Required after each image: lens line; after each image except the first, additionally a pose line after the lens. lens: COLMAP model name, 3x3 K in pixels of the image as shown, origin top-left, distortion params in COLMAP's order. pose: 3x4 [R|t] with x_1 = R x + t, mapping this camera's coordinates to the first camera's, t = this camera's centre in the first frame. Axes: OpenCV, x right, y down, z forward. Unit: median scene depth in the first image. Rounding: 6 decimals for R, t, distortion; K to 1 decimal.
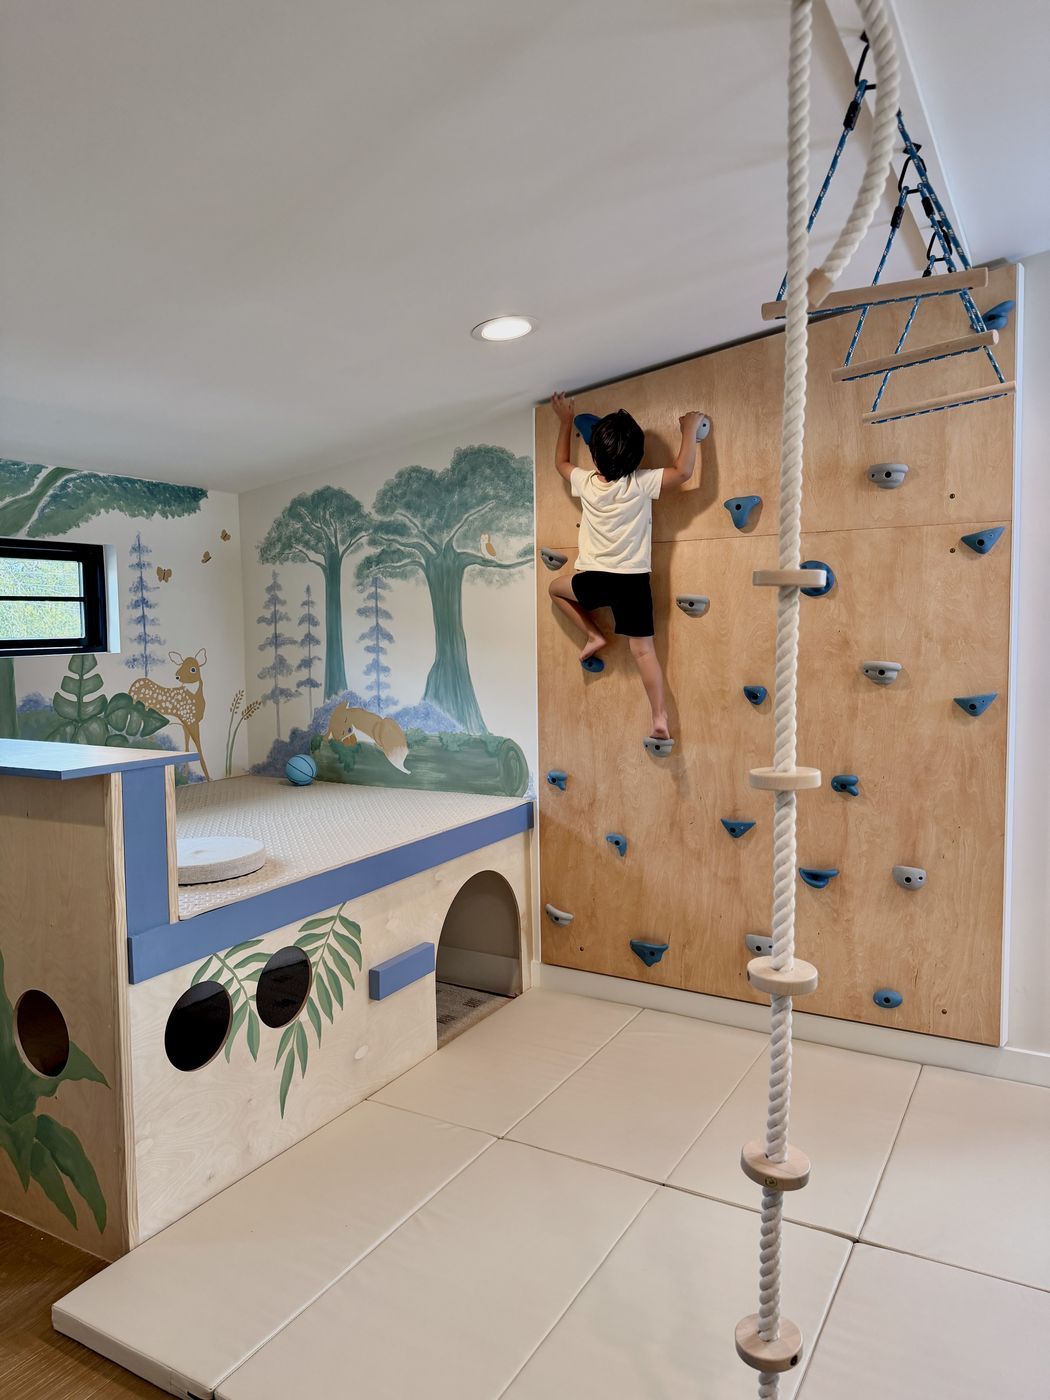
lens RADIAL K [[983.2, 0, 524.9], [0, 983.2, 686.1], [0, 0, 1]] dist [0.043559, -0.059748]
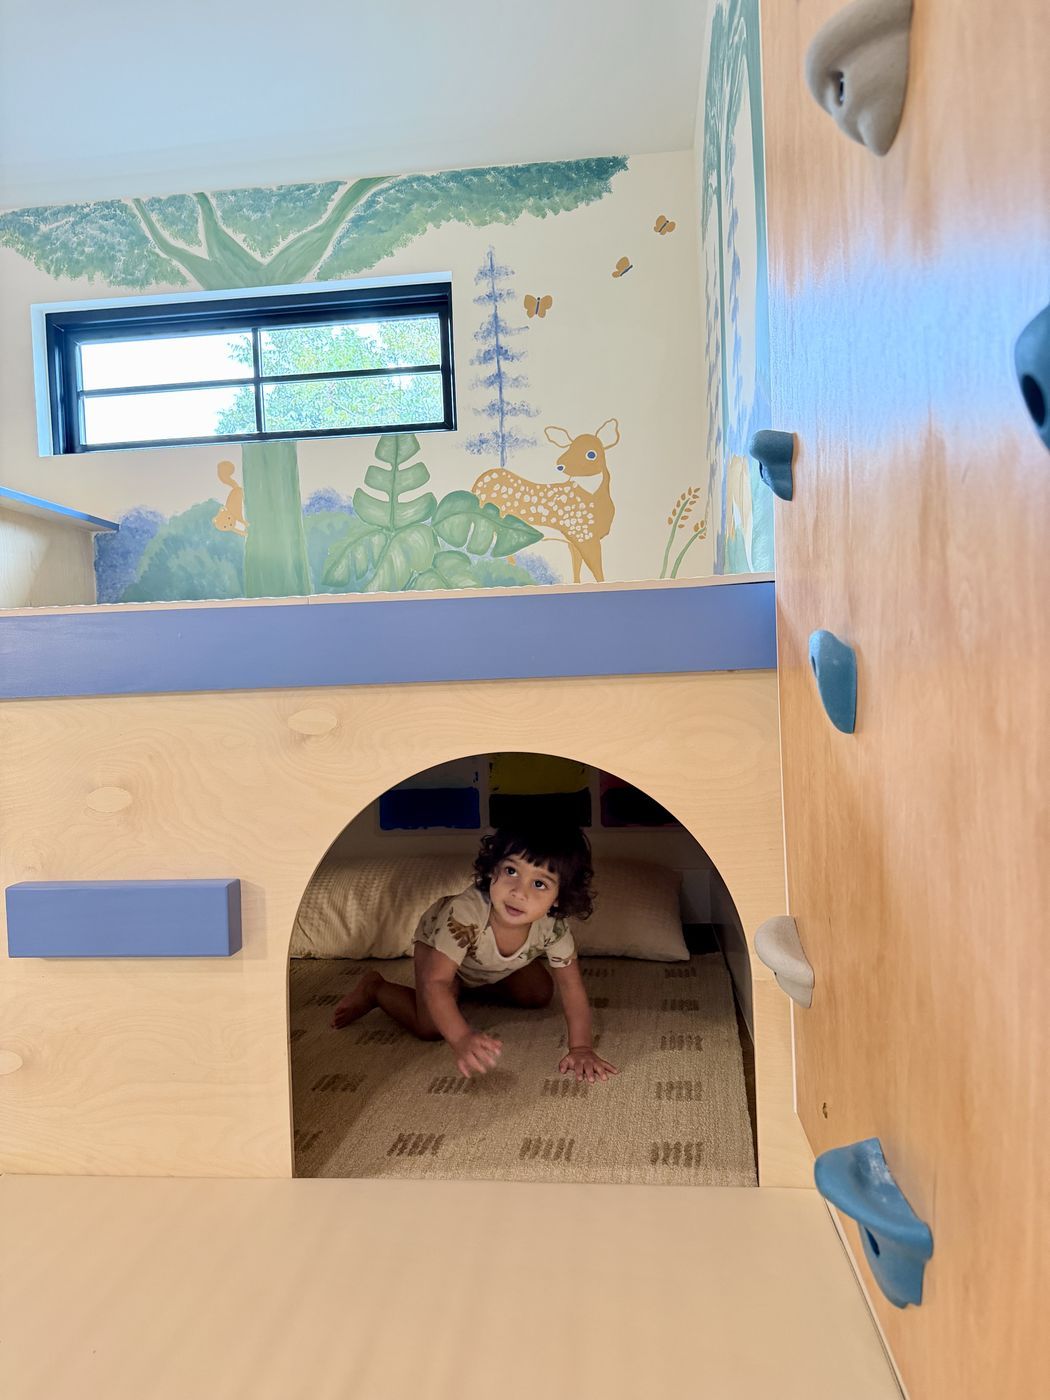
lens RADIAL K [[983.2, 0, 518.2], [0, 983.2, 704.1], [0, 0, 1]] dist [0.043559, -0.059748]
pose [[0.377960, 0.008922, -0.925779, 0.251147], [-0.036906, 0.999304, -0.005437, 0.164483], [0.925086, 0.036222, 0.378026, 0.823169]]
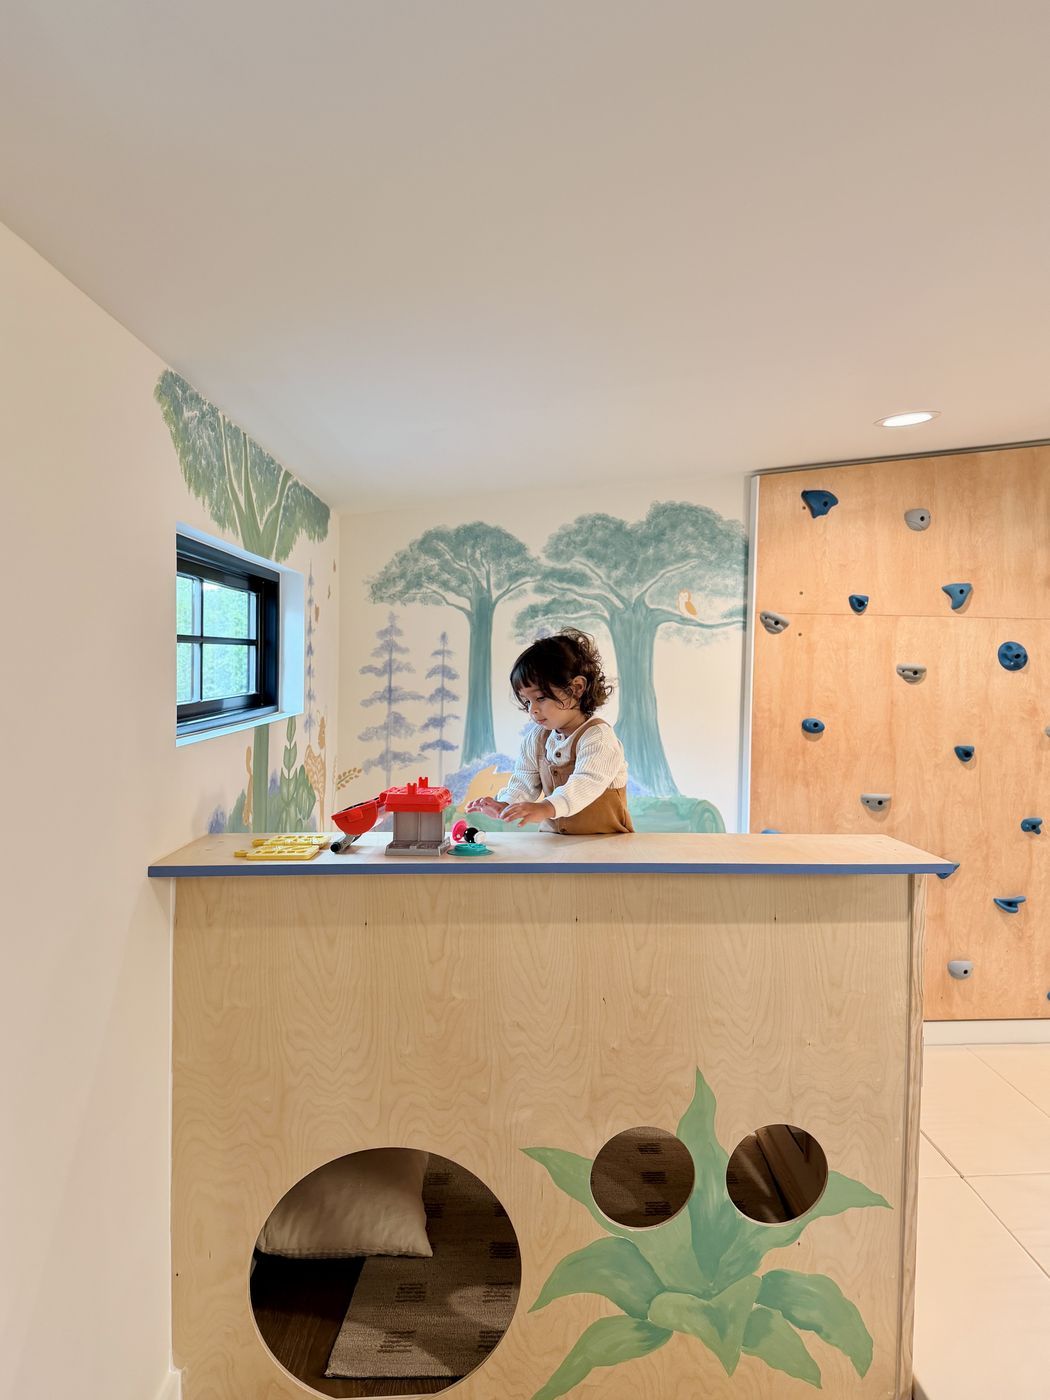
lens RADIAL K [[1027.8, 0, 571.1], [0, 1027.8, 697.0], [0, 0, 1]] dist [0.033323, -0.048618]
pose [[0.820341, 0.008804, 0.571808, -0.728442], [0.005205, 0.999725, -0.022859, -0.027479], [-0.571852, 0.021728, 0.820069, 0.227376]]
